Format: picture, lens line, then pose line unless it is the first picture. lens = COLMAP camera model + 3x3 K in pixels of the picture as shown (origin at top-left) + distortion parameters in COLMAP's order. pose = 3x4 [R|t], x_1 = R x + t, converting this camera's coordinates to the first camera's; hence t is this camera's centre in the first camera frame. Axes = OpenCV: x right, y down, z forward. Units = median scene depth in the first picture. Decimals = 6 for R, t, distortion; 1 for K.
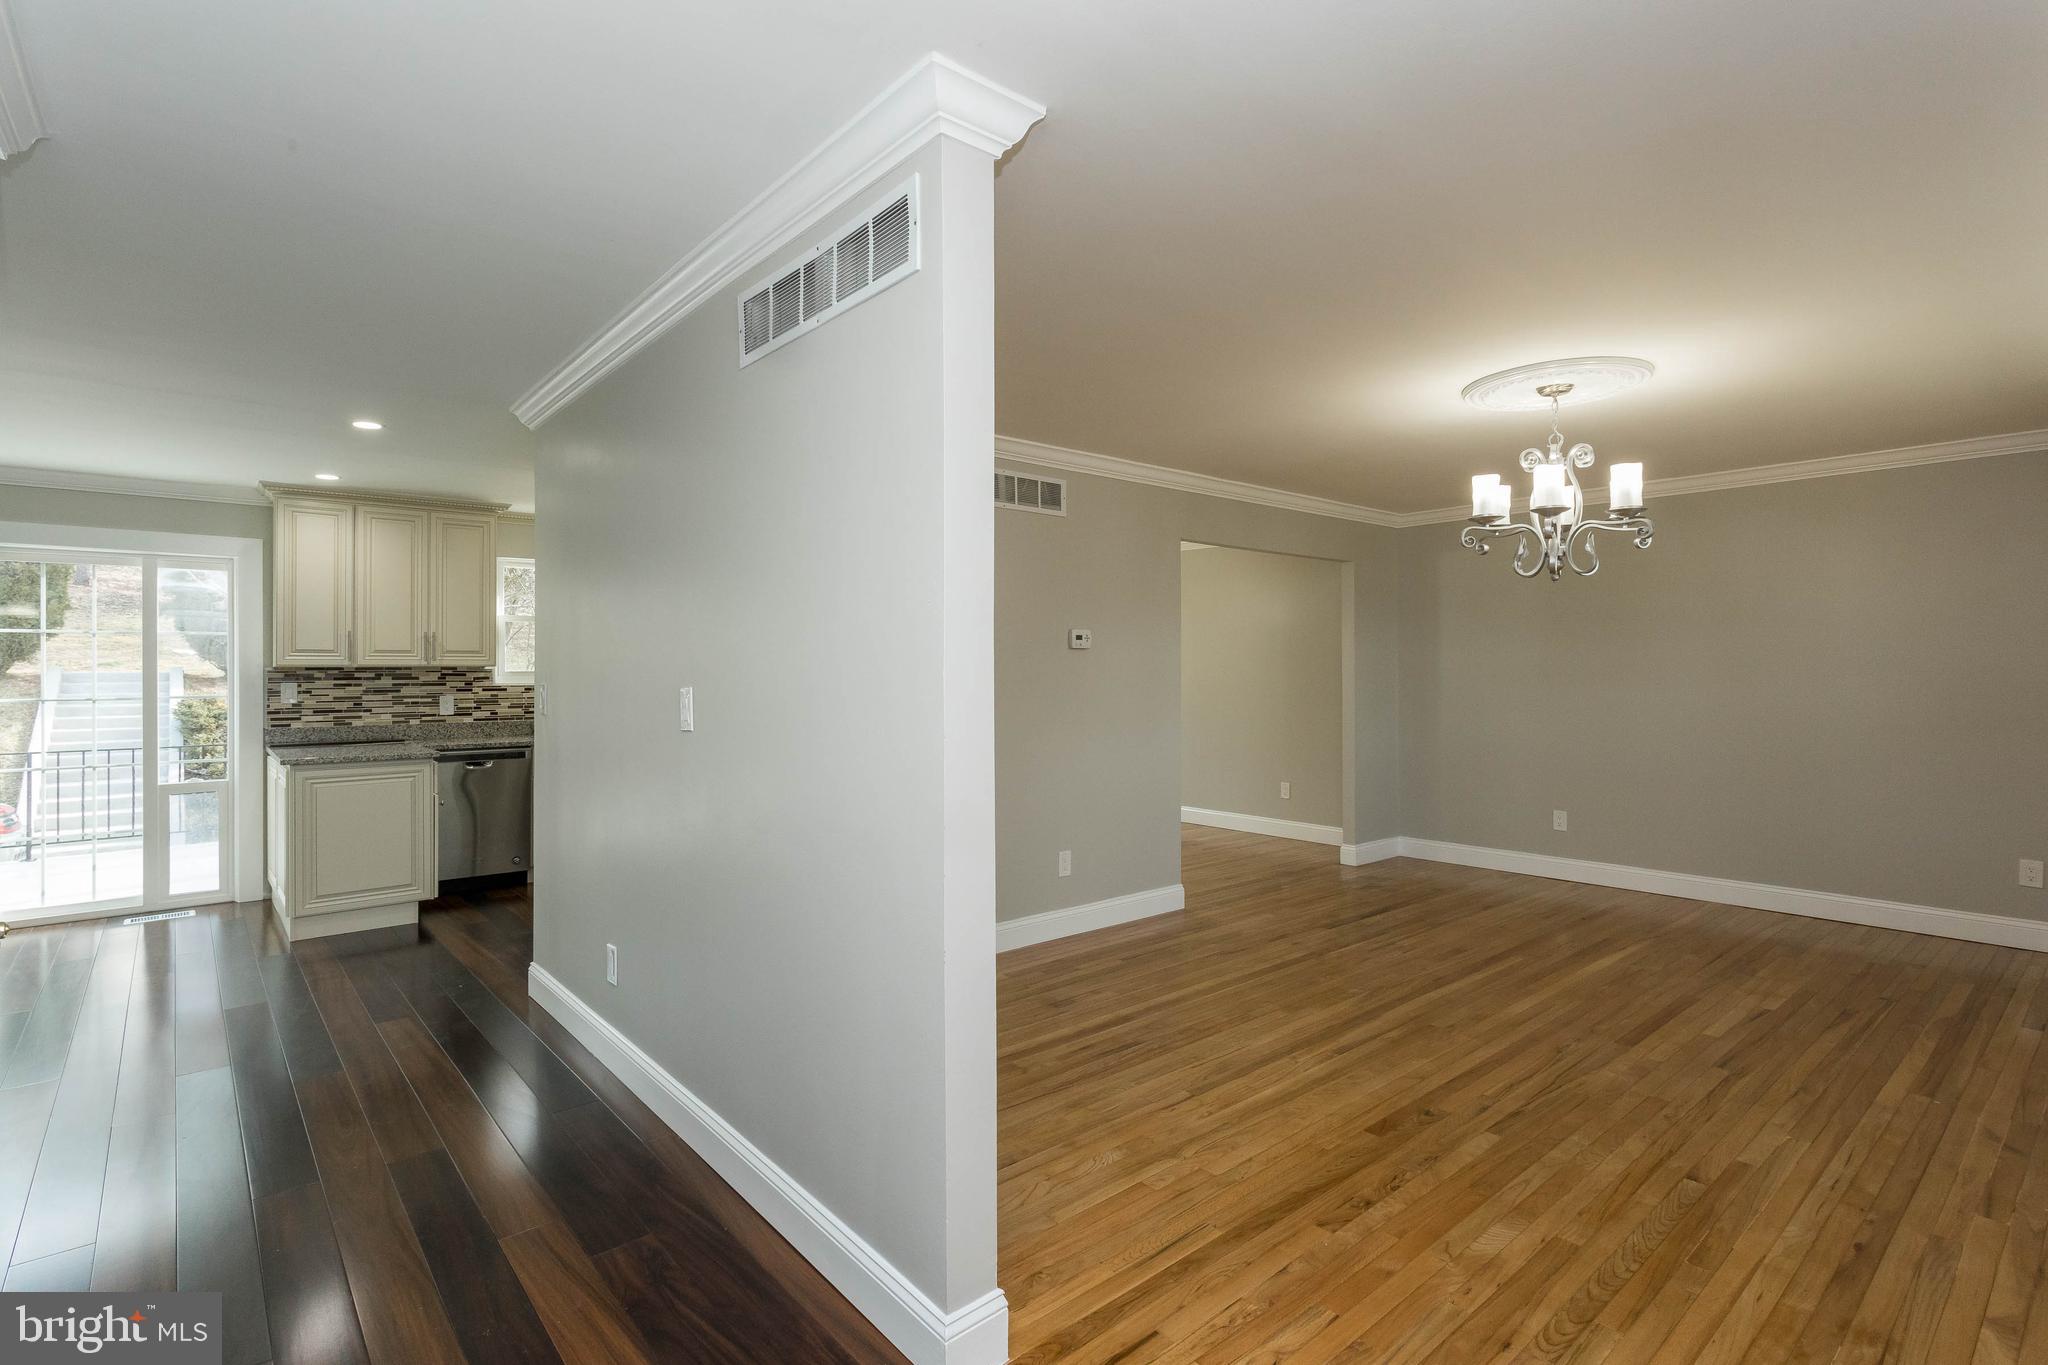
lens RADIAL K [[972.1, 0, 1024.1], [0, 972.1, 668.7], [0, 0, 1]] dist [0.000330, 0.000182]
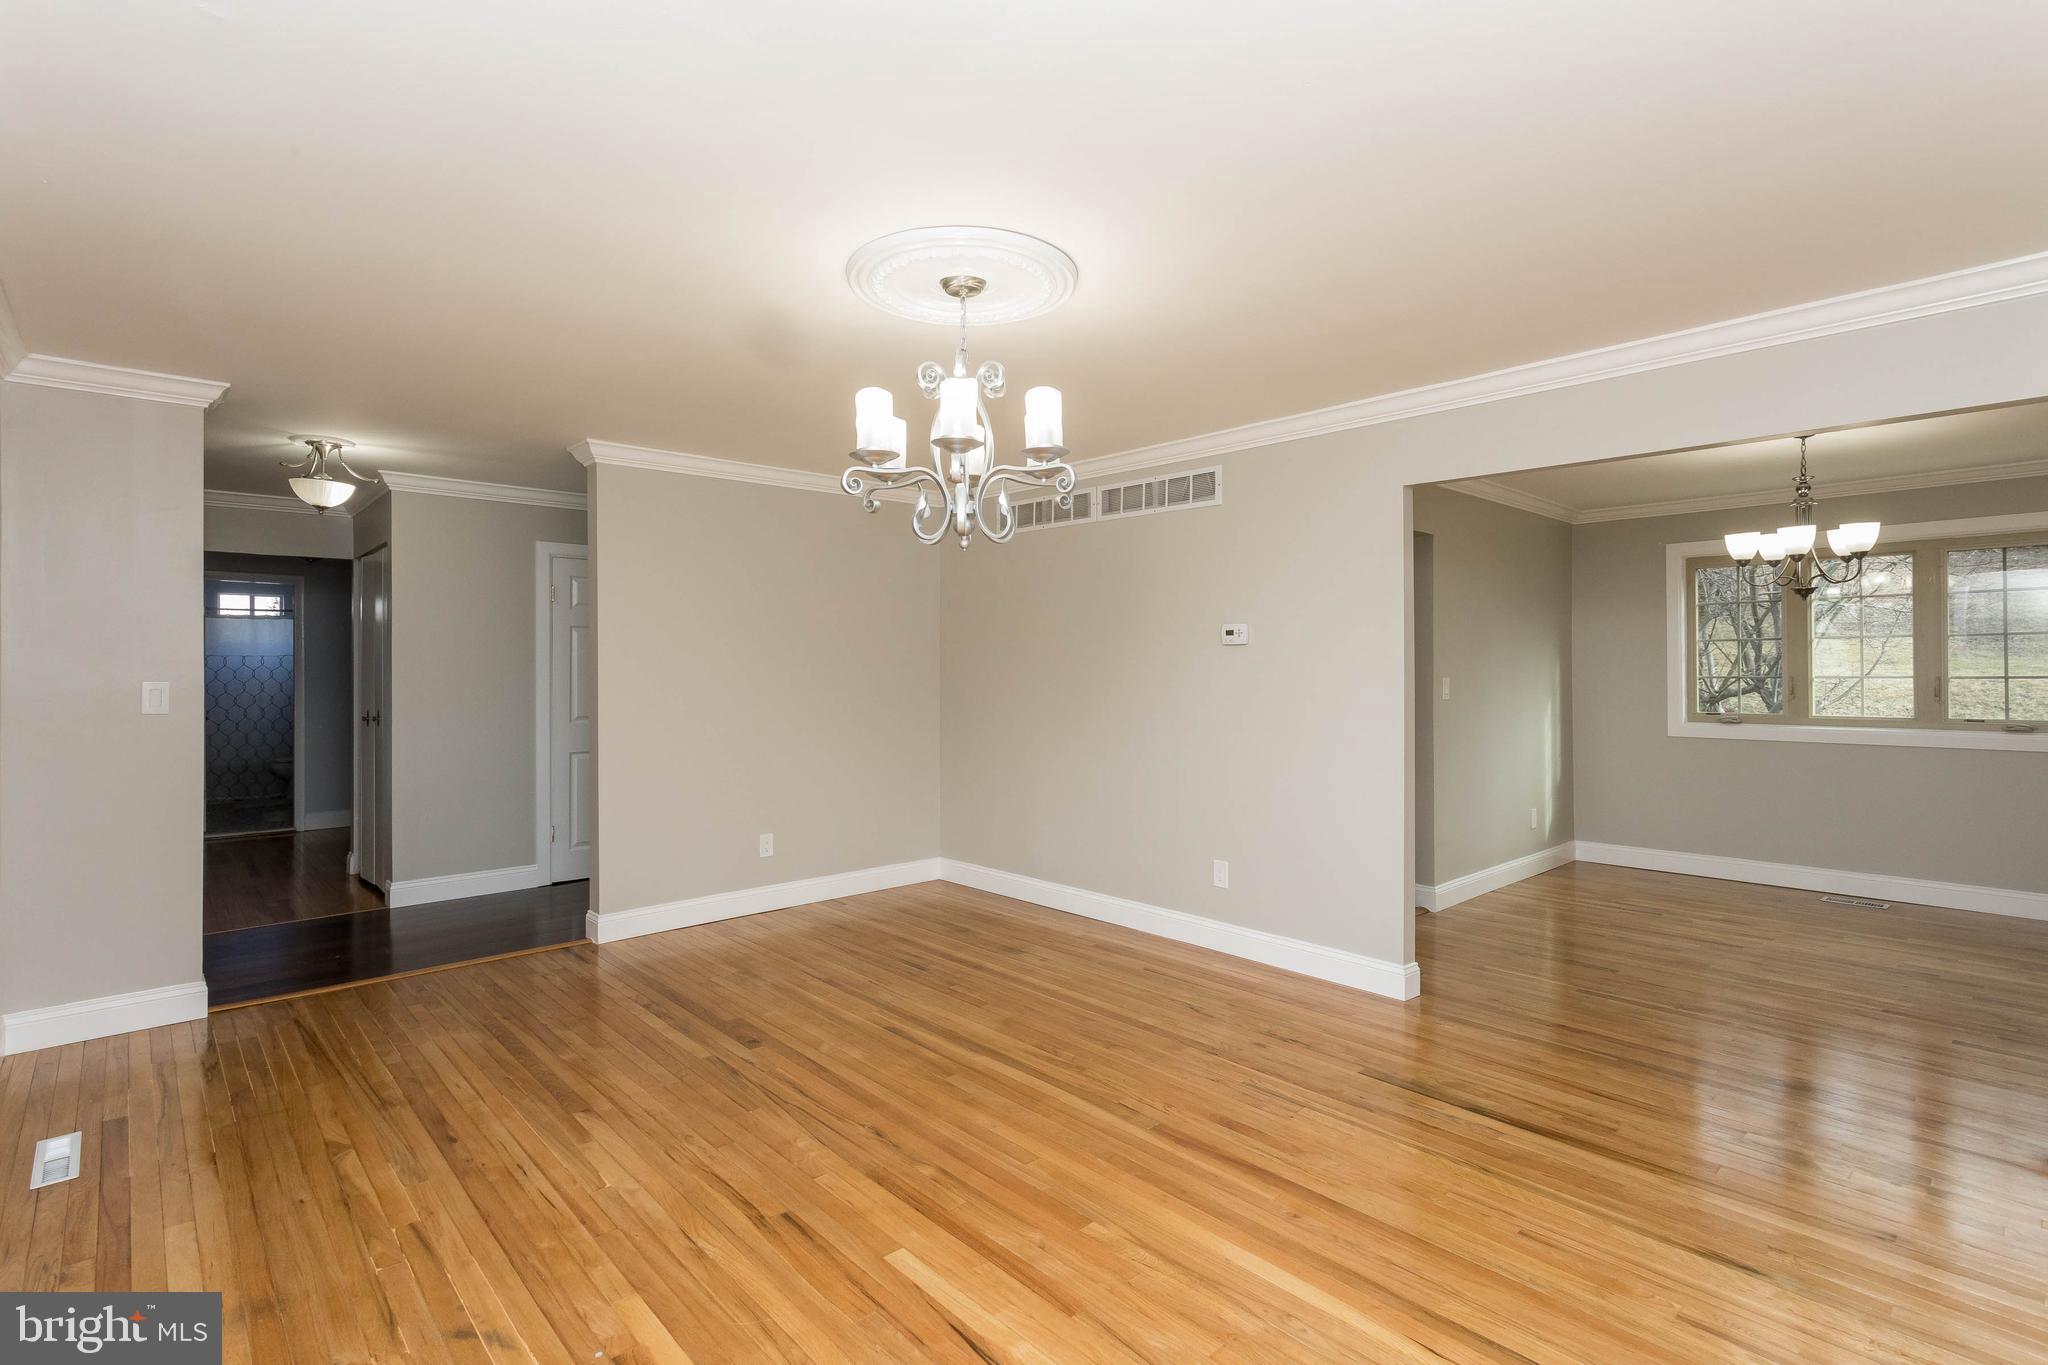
lens RADIAL K [[980.7, 0, 1021.5], [0, 980.7, 665.4], [0, 0, 1]] dist [-0.001887, 0.000090]
pose [[0.035104, 0.004061, -0.999375, 1.304505], [0.001898, 0.999990, 0.004130, -0.006923], [0.999382, -0.002041, 0.035096, 1.031116]]
